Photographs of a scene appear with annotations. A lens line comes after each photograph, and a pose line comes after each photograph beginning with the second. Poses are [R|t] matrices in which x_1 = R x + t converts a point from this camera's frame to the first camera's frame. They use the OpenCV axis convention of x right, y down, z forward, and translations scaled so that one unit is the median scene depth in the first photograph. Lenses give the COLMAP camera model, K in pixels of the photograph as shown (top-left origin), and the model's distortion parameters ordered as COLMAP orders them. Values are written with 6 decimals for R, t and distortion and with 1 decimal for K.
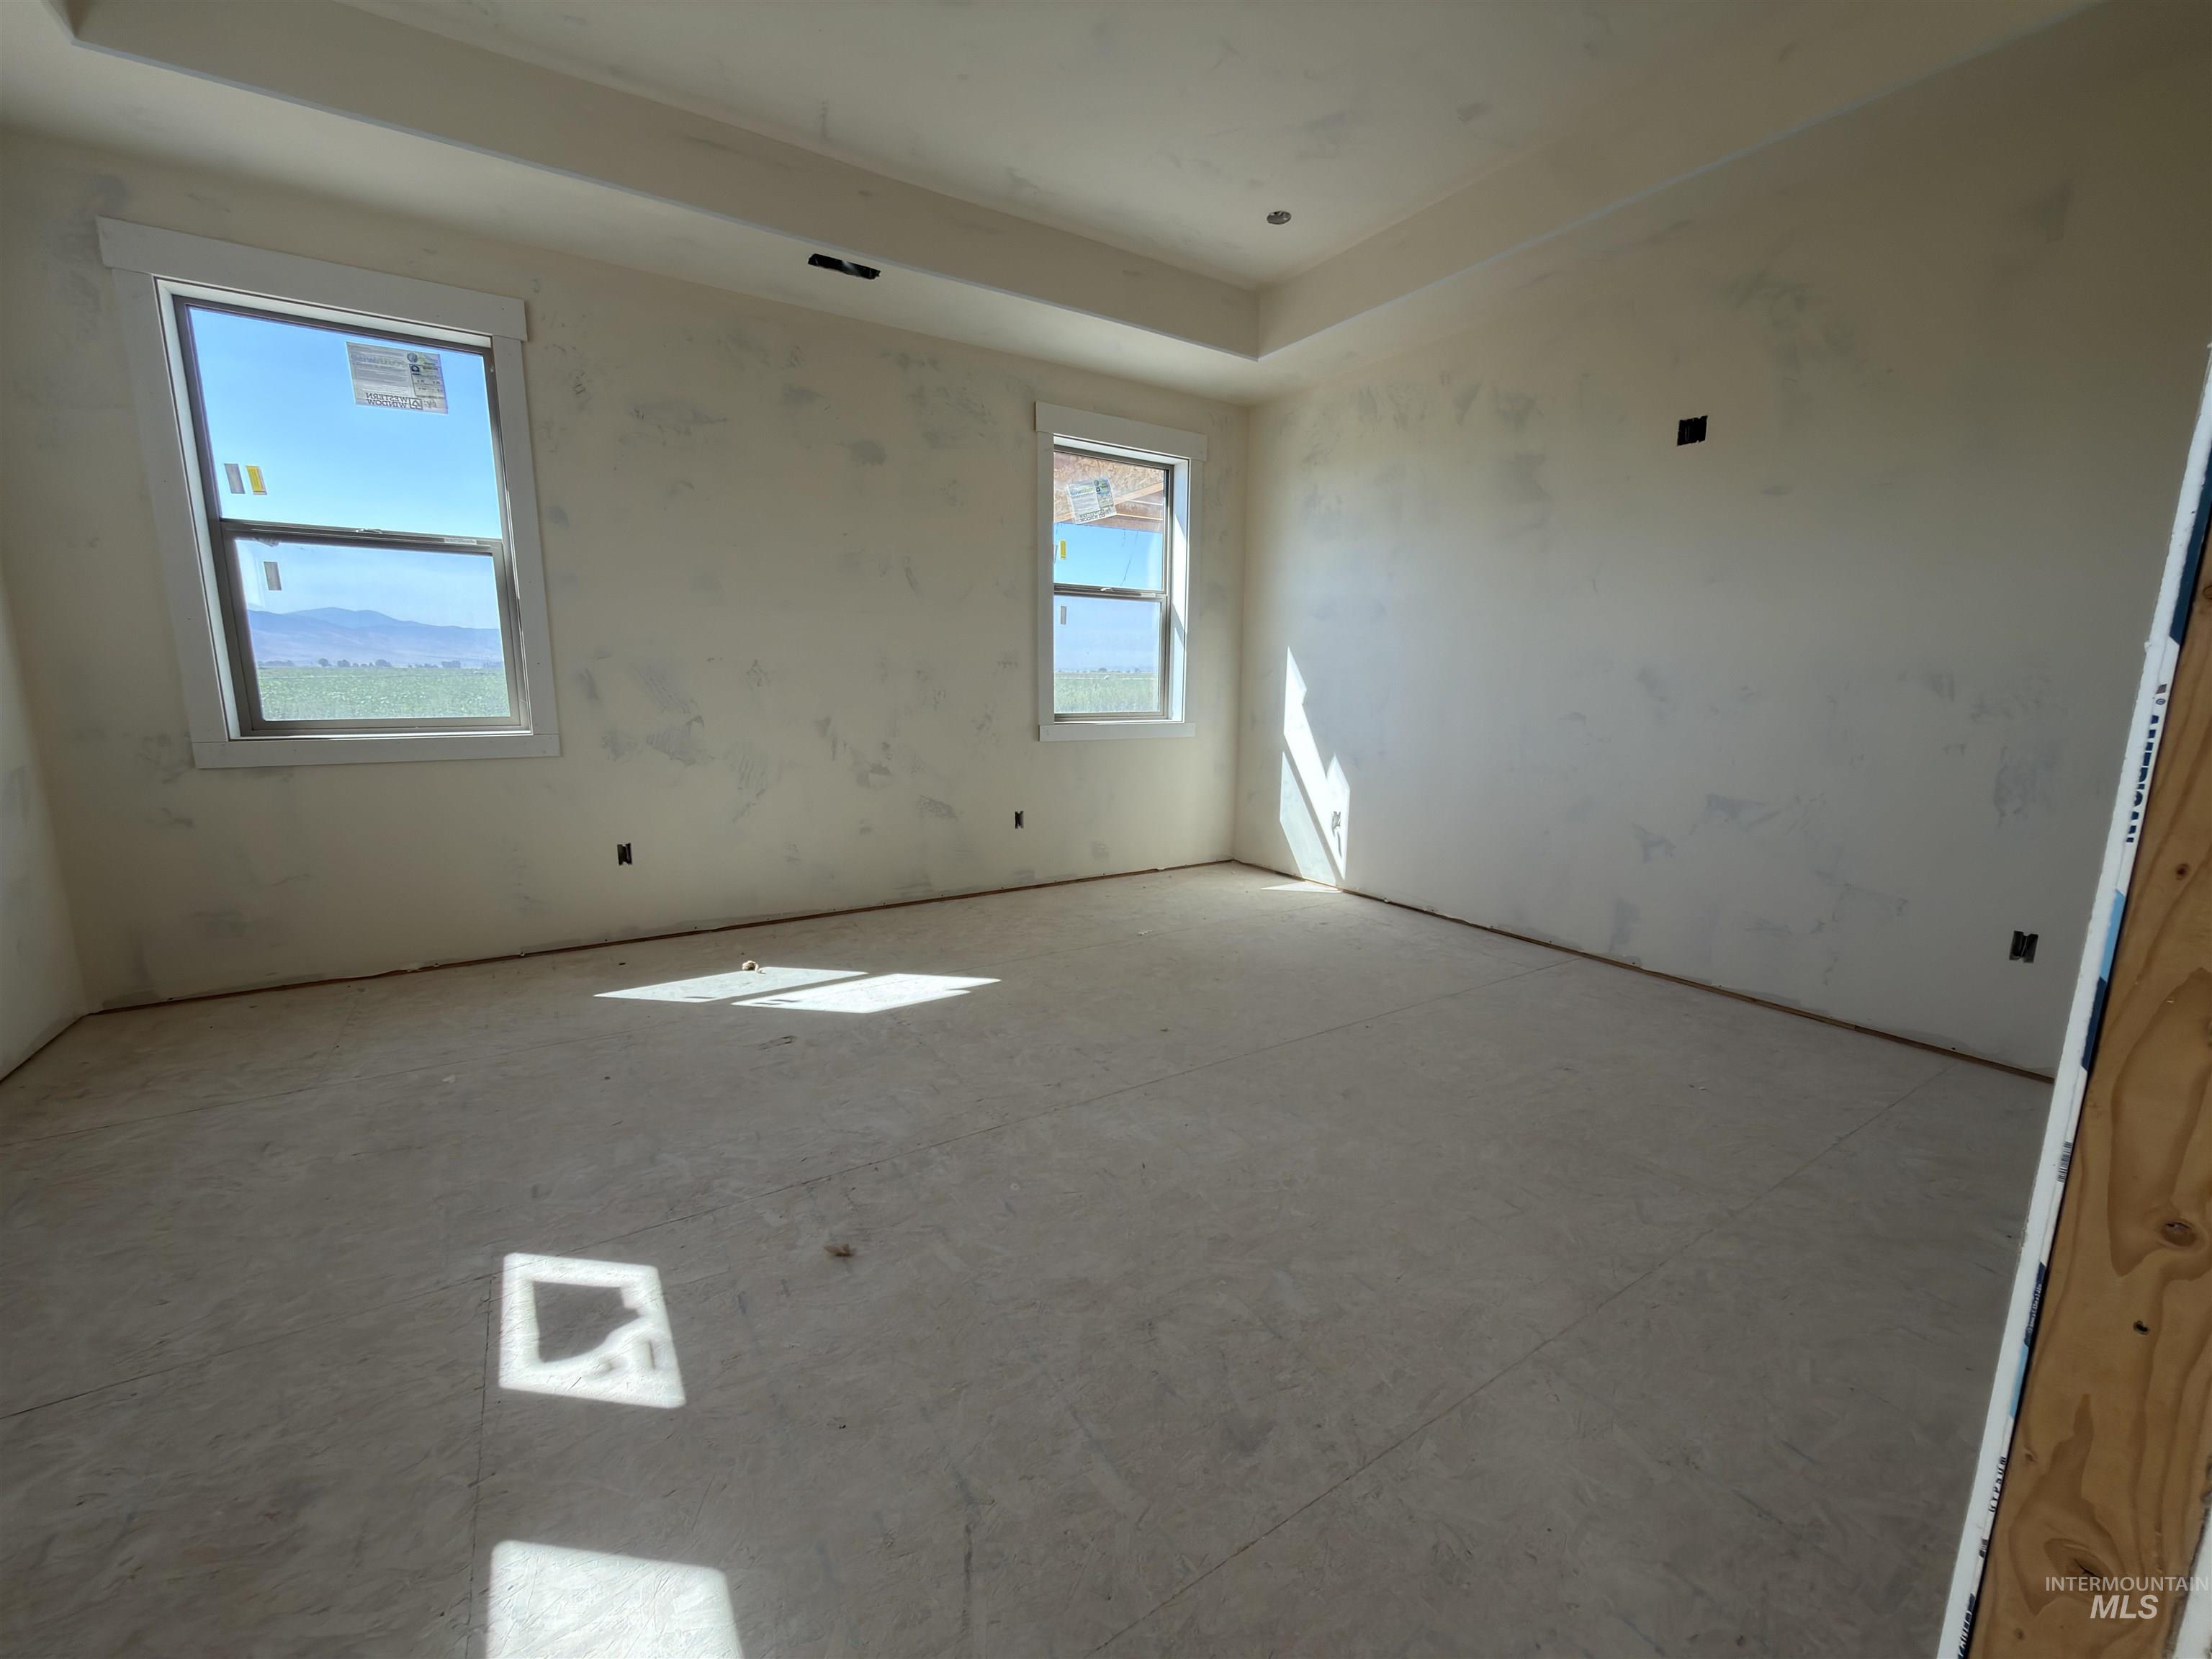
lens RADIAL K [[885.0, 0, 1103.1], [0, 885.0, 832.0], [0, 0, 1]] dist [-0.001464, 0.000367]
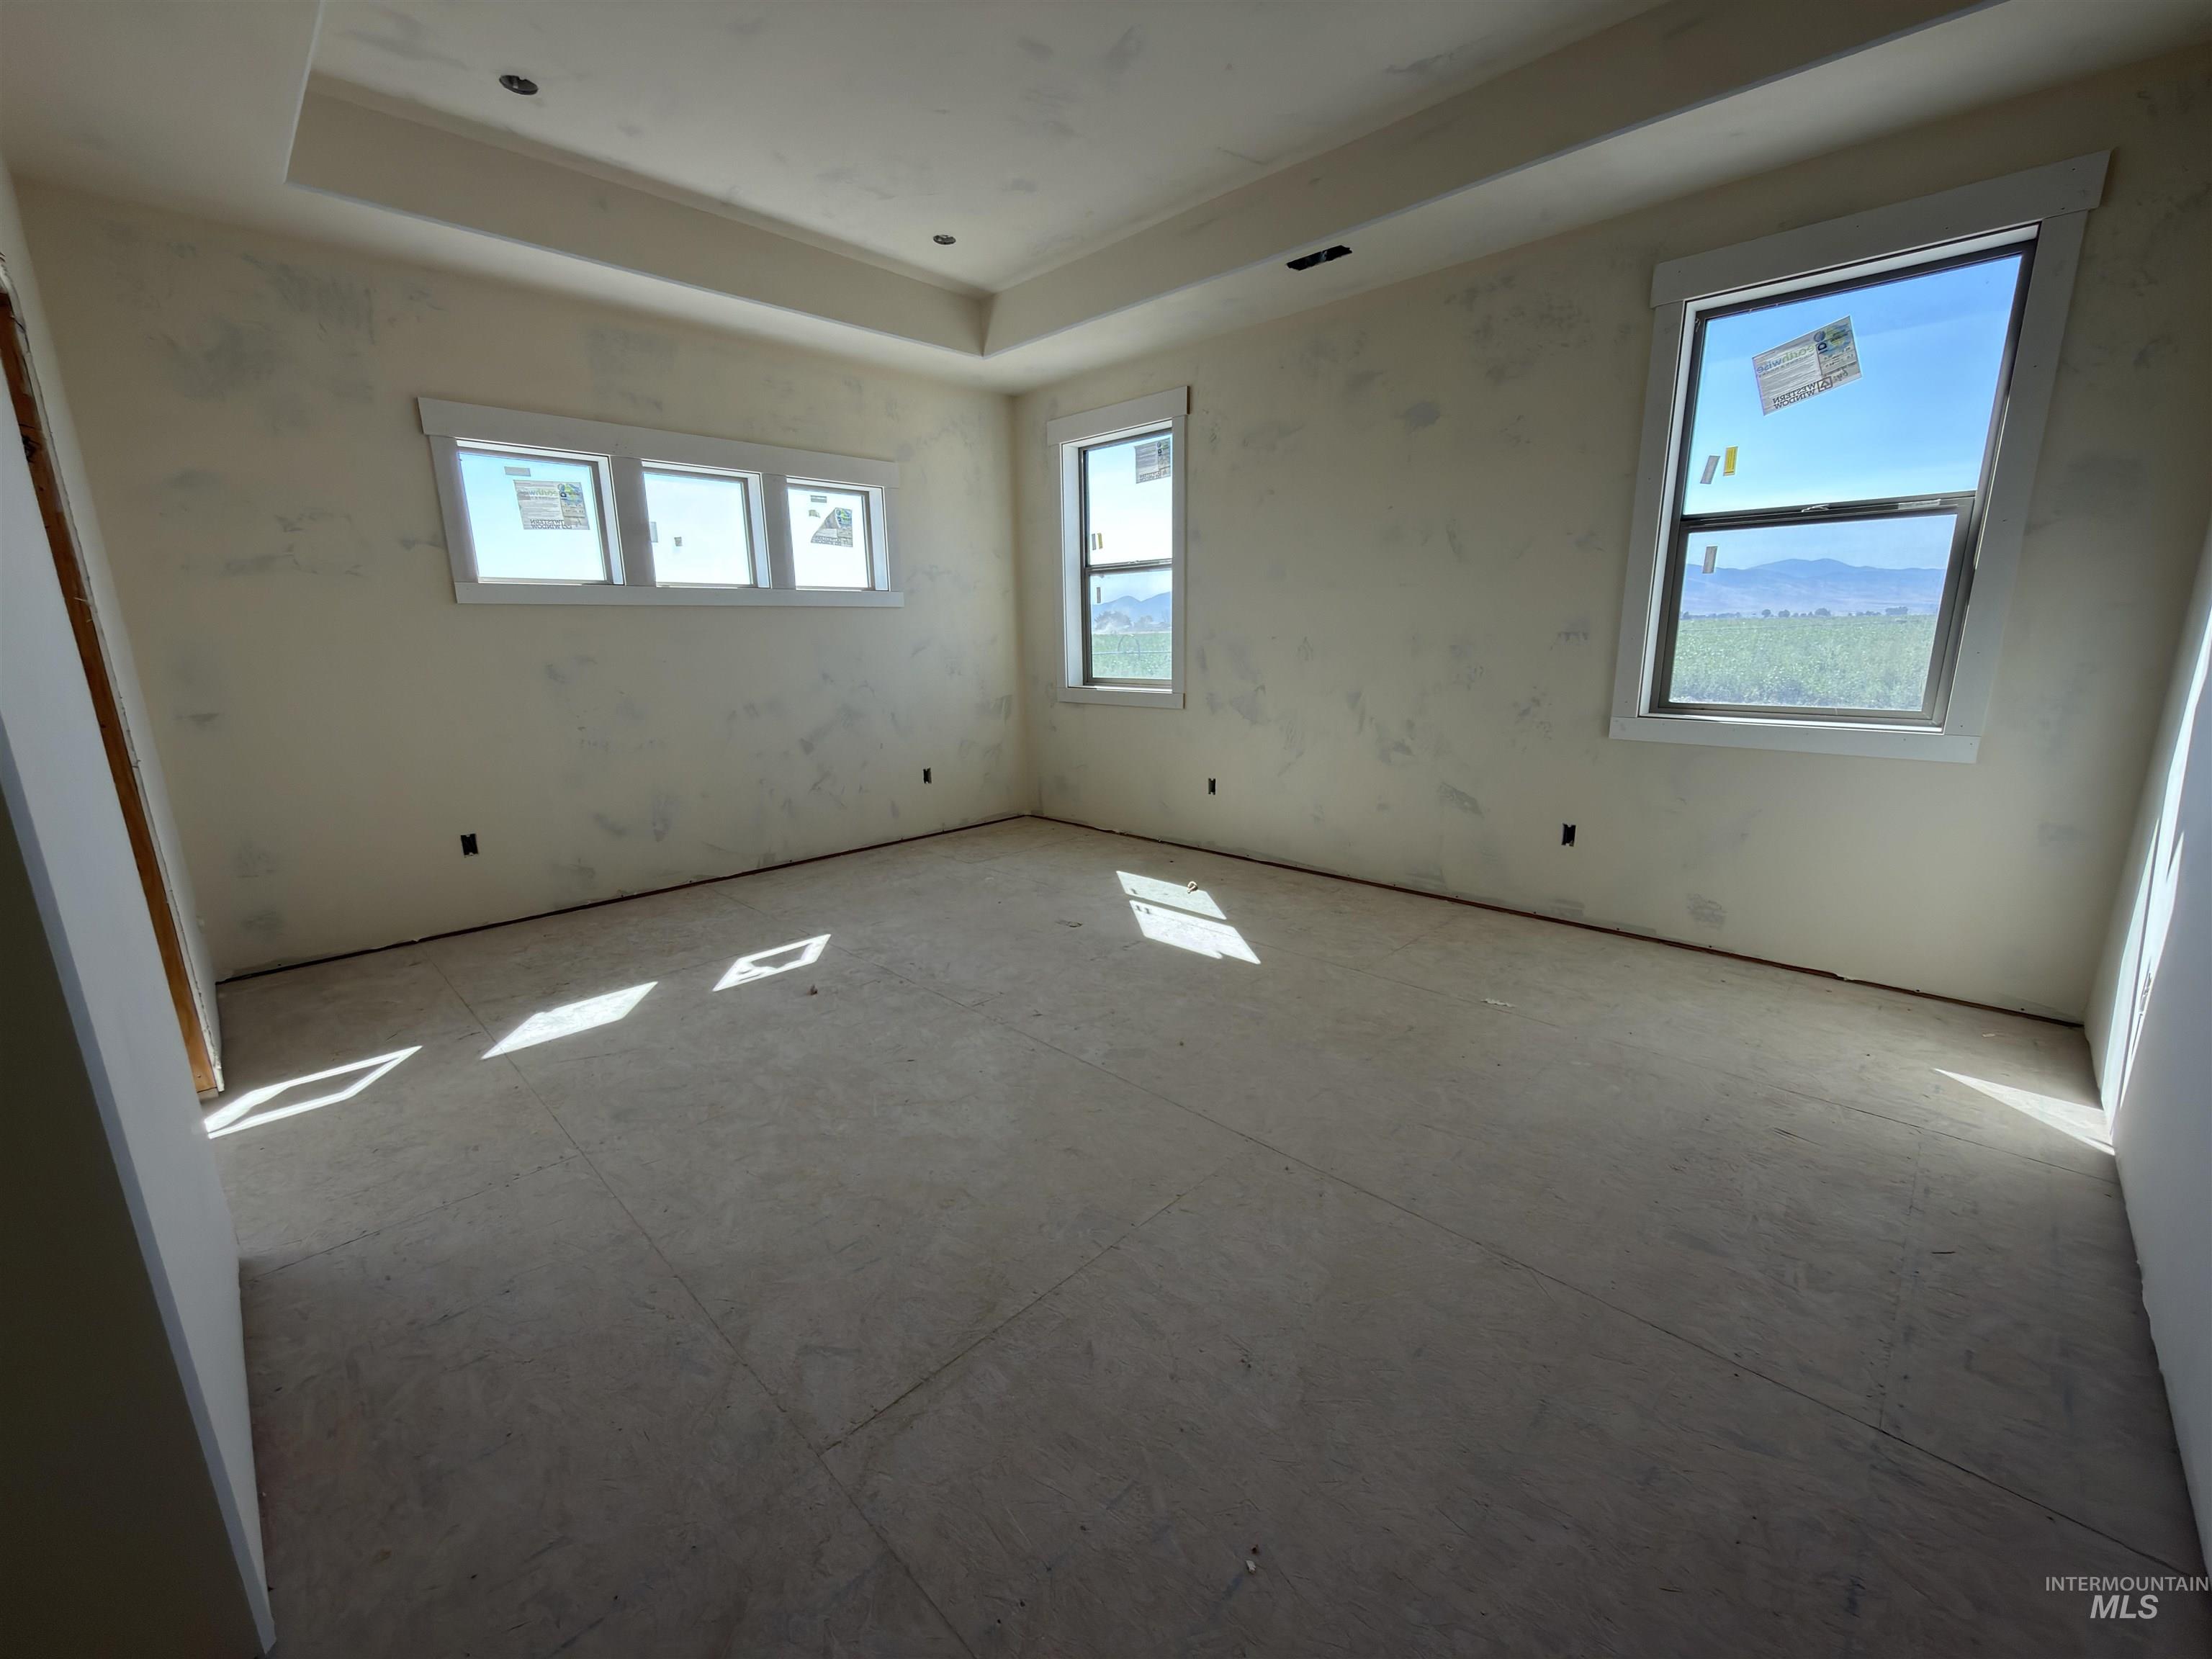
lens RADIAL K [[885.0, 0, 1101.5], [0, 885.0, 828.7], [0, 0, 1]] dist [-0.001464, 0.000367]
pose [[0.219941, 0.200333, -0.954721, 0.718327], [-0.150679, 0.973917, 0.169649, -0.115449], [0.963806, 0.106544, 0.244390, 0.529945]]
